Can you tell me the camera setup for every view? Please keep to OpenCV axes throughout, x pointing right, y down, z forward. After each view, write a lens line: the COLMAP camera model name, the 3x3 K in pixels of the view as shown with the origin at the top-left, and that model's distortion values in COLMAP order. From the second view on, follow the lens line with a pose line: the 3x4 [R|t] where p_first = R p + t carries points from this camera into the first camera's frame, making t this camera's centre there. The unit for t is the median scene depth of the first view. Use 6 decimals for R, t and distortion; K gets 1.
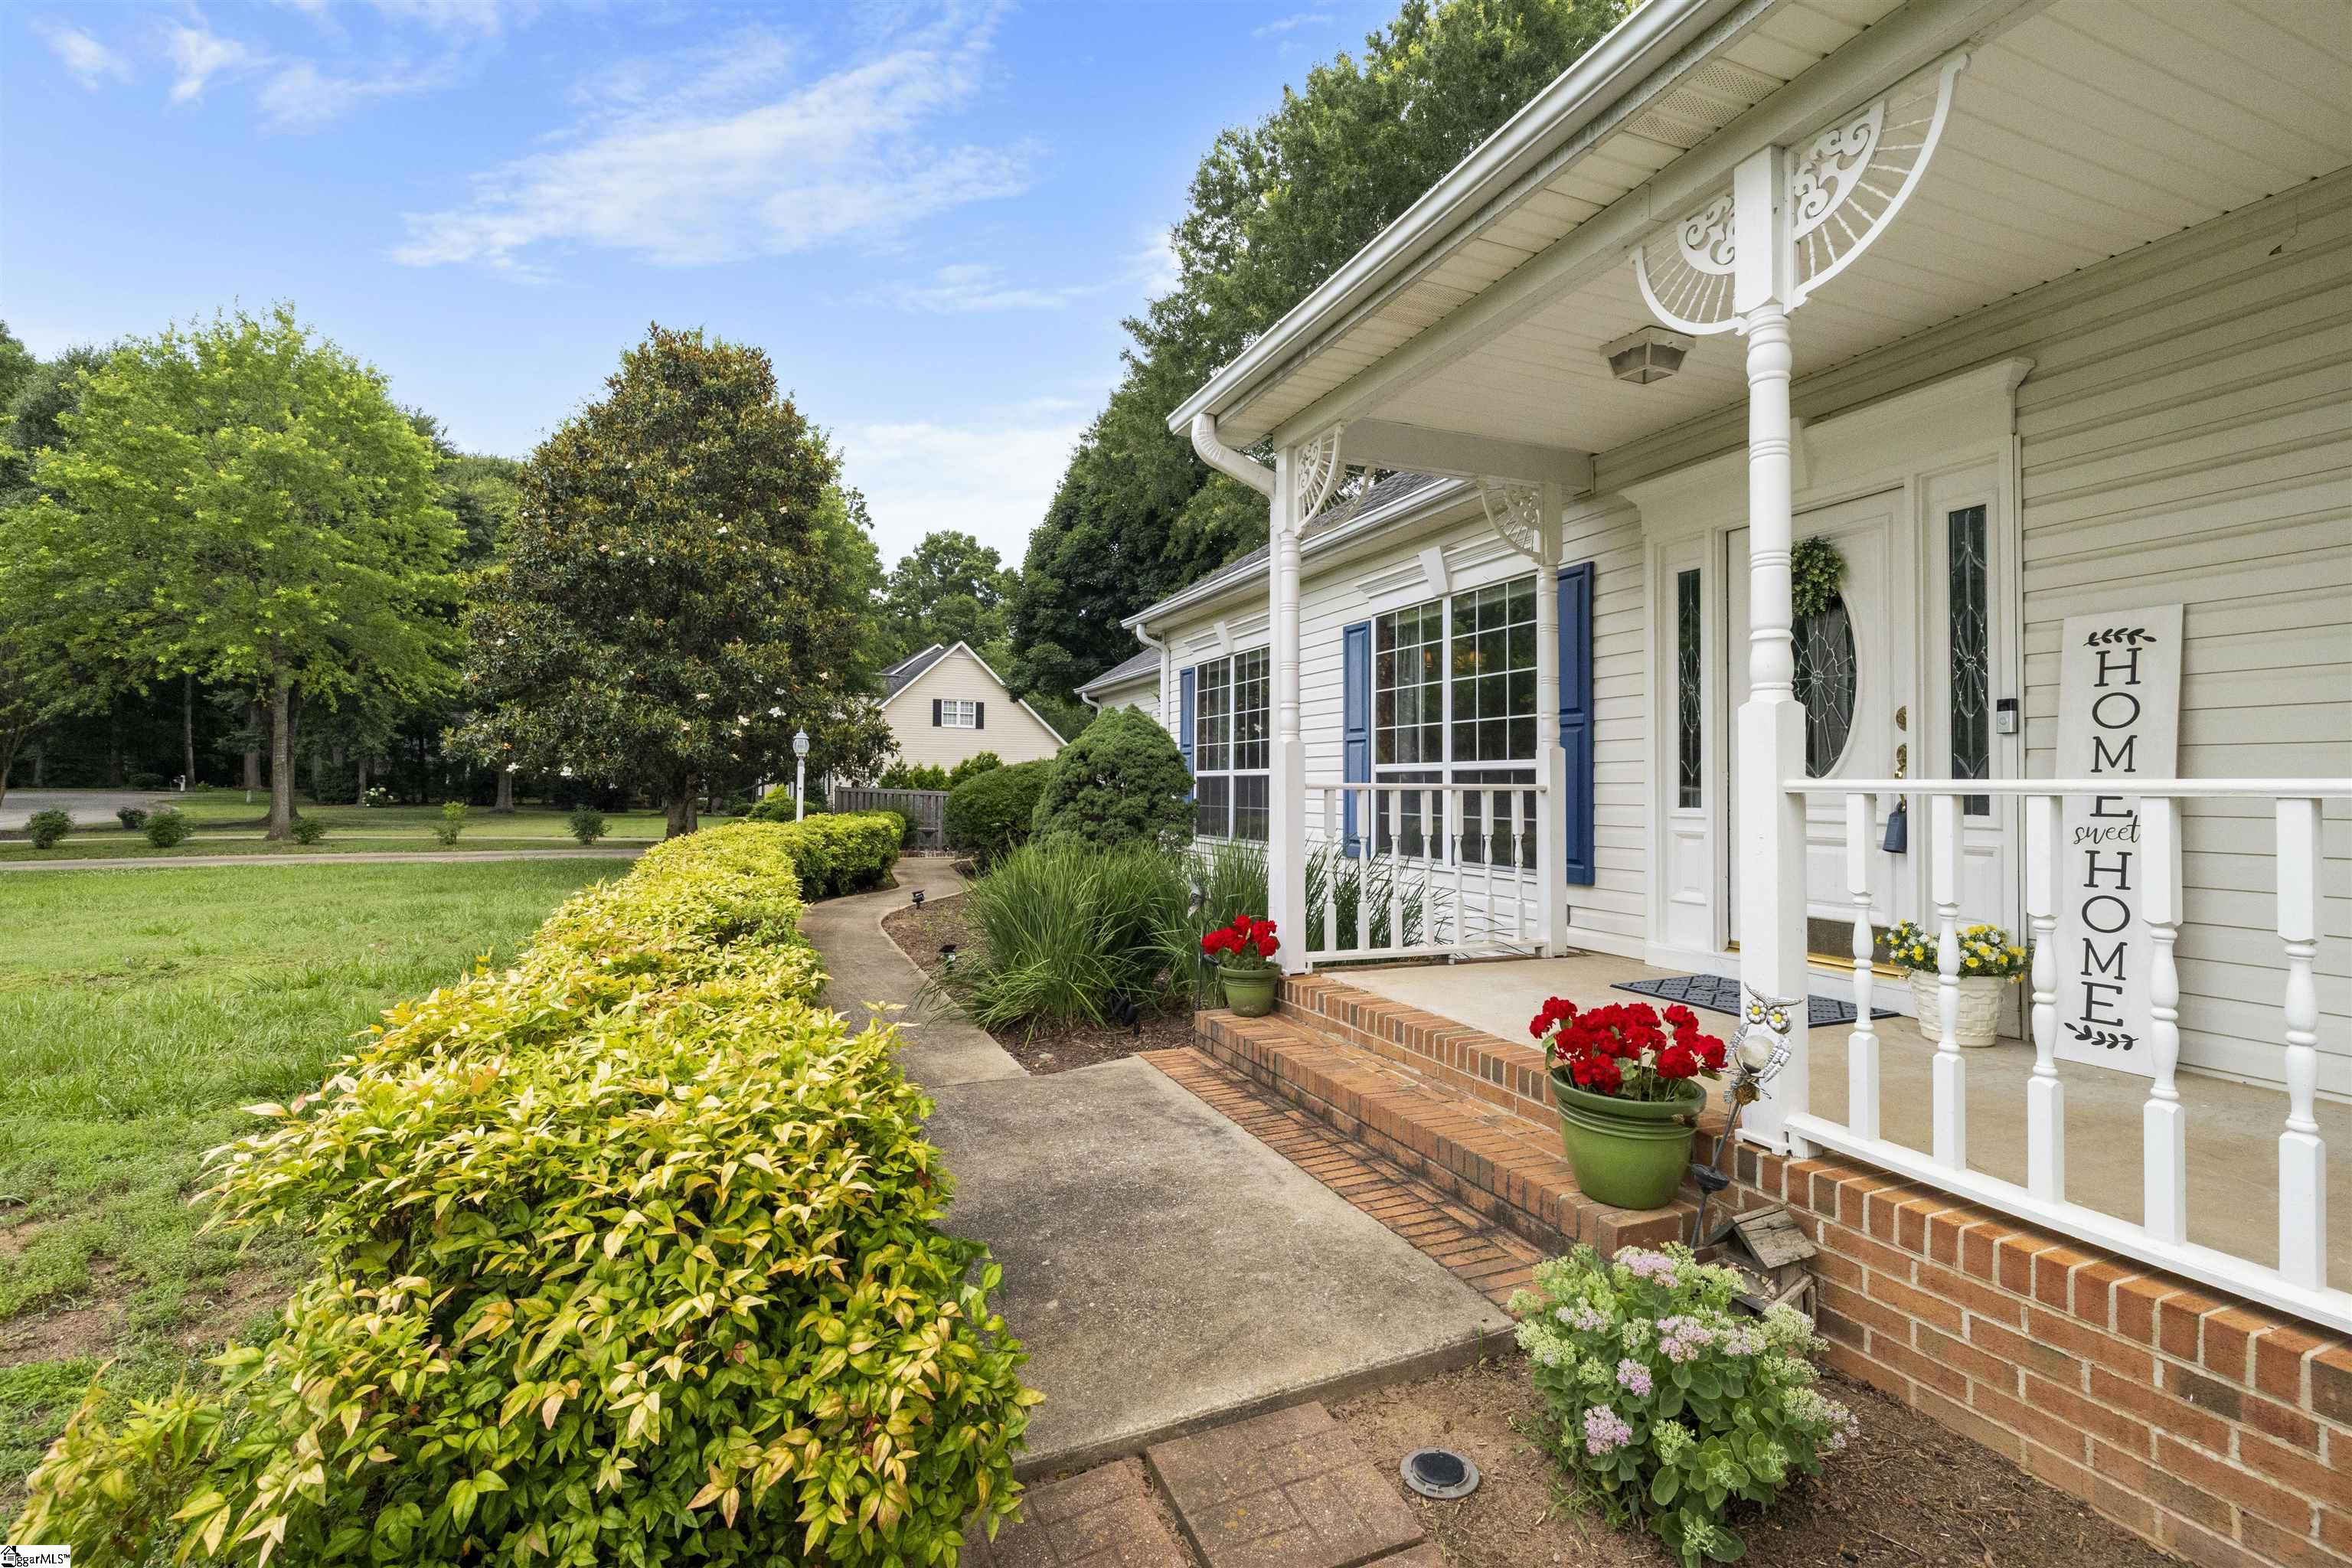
lens RADIAL K [[1054.4, 0, 1177.0], [0, 1054.4, 761.2], [0, 0, 1]] dist [-0.001580, -0.000068]
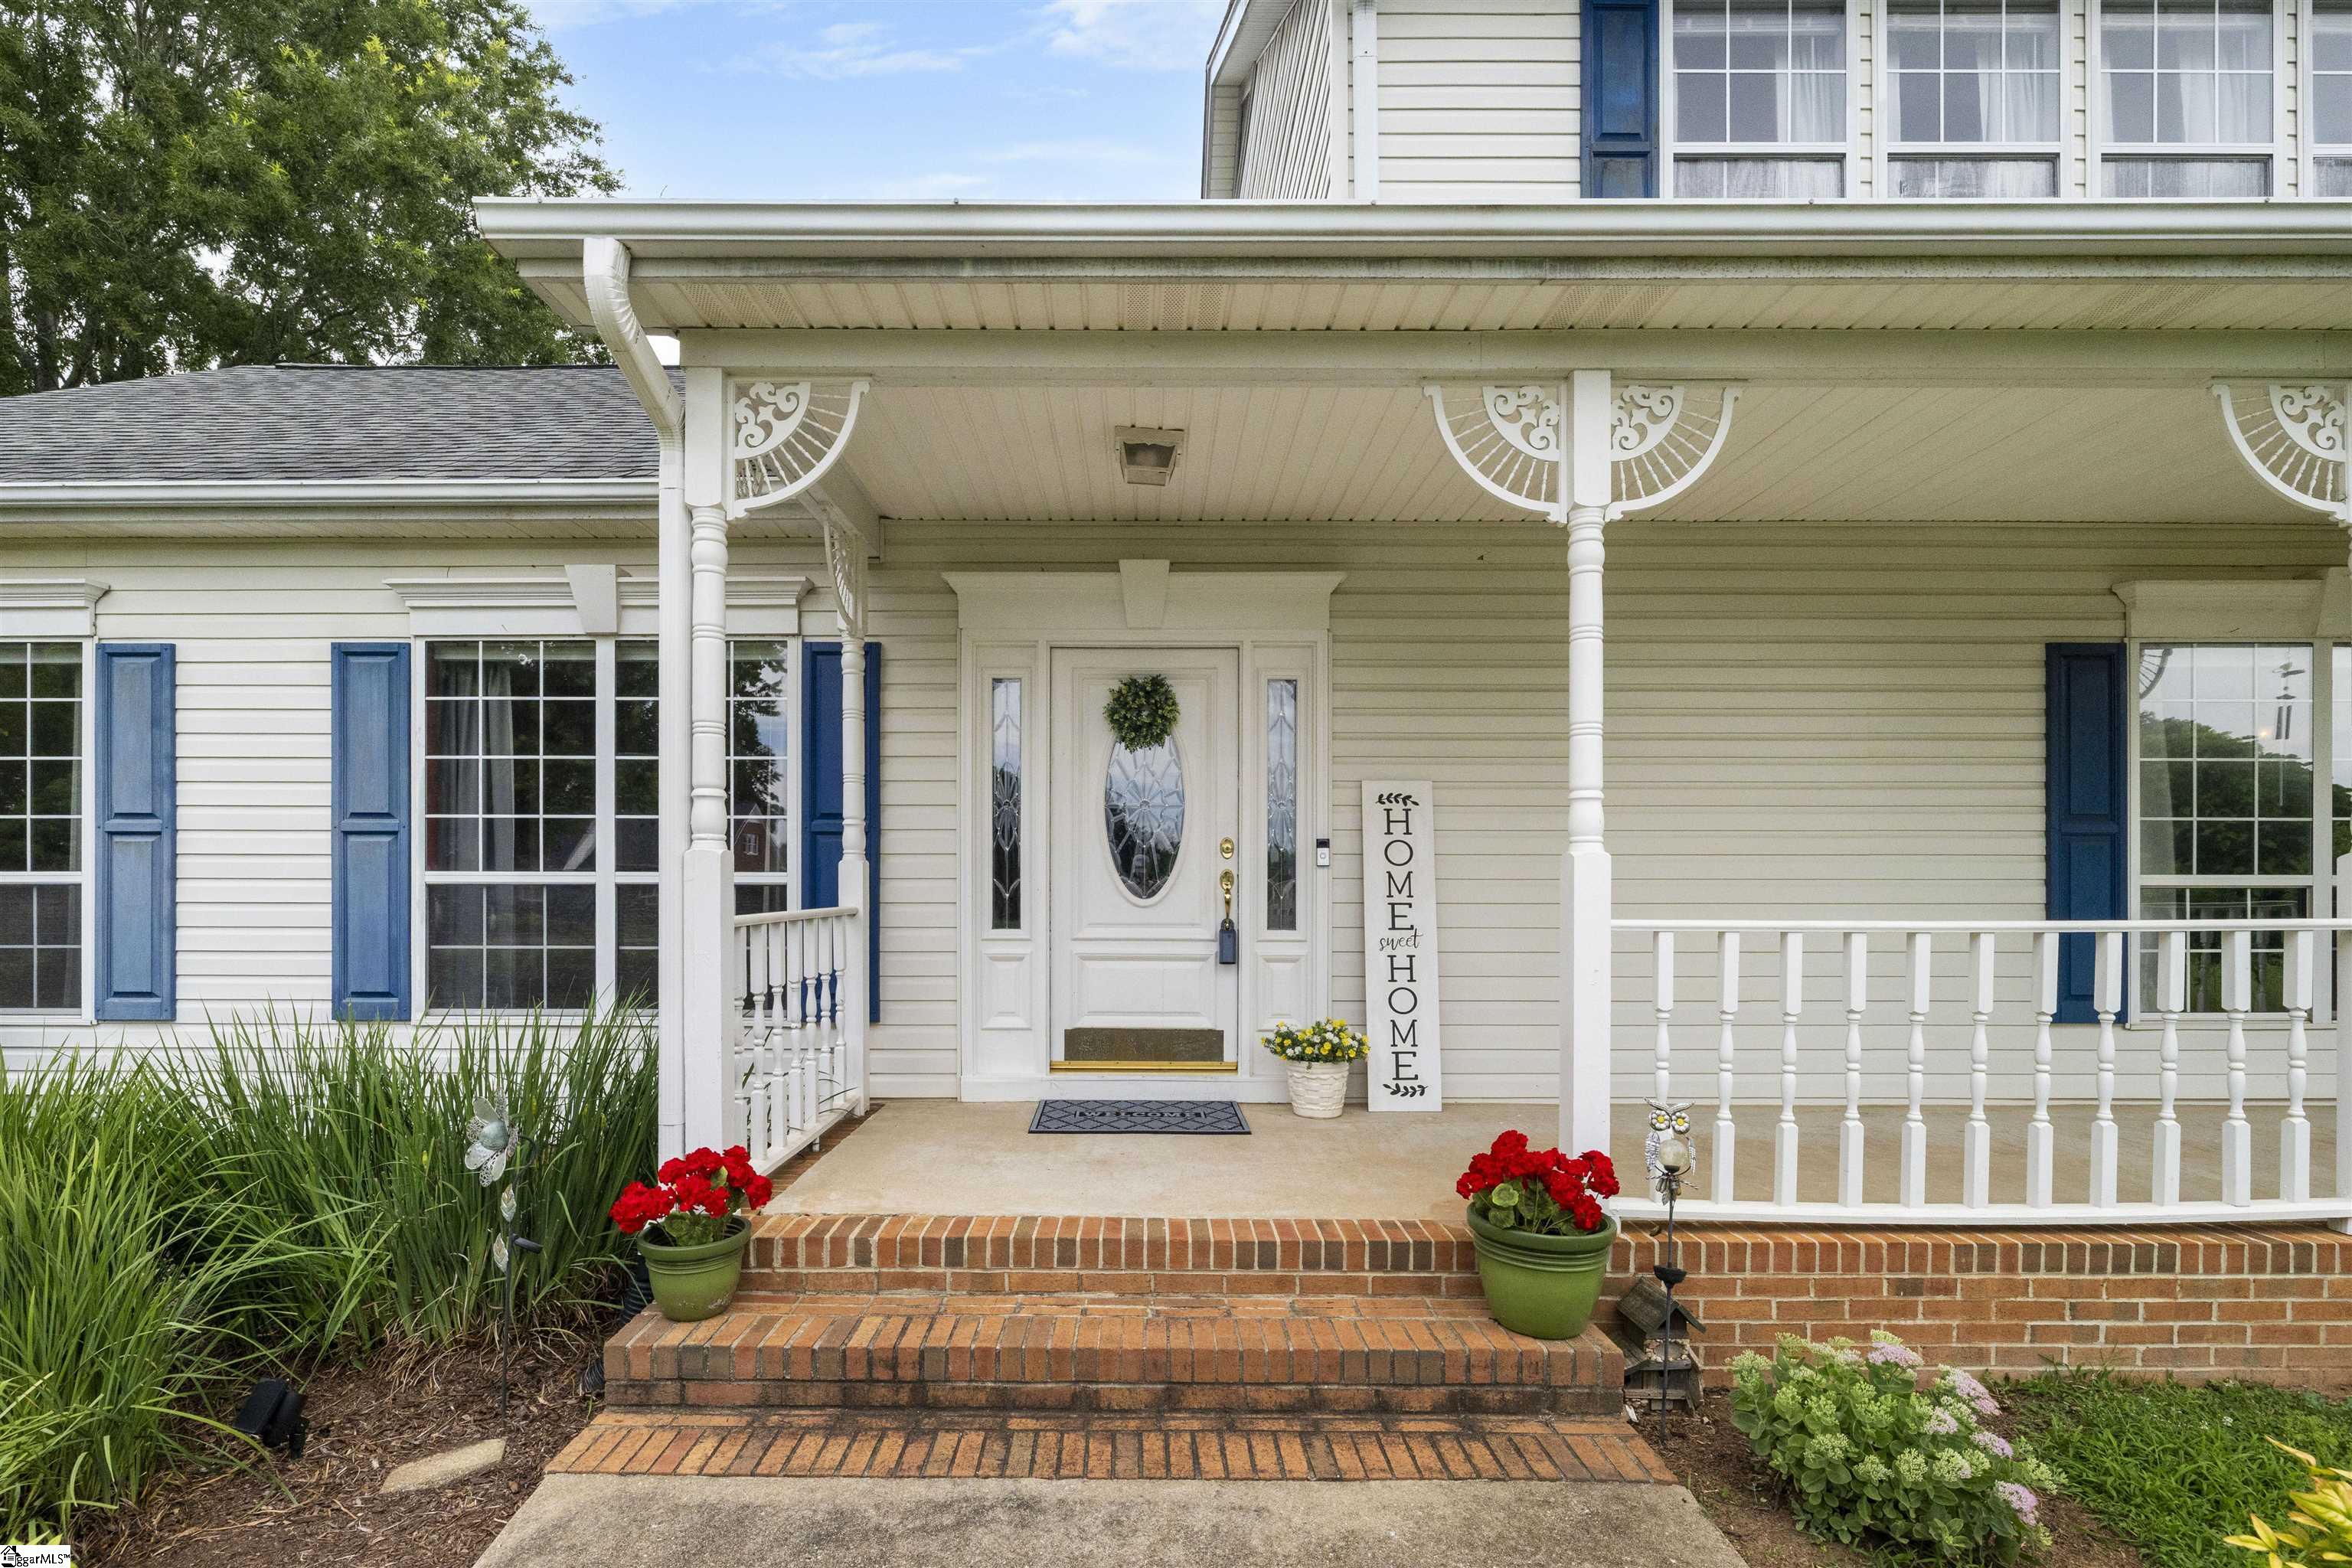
lens RADIAL K [[1087.1, 0, 1169.8], [0, 1087.1, 885.2], [0, 0, 1]] dist [-0.003520, -0.000266]
pose [[0.379781, -0.007167, 0.925049, -0.542661], [-0.023159, 0.999583, 0.017253, -0.023275], [-0.924786, -0.027976, 0.379457, 0.734190]]
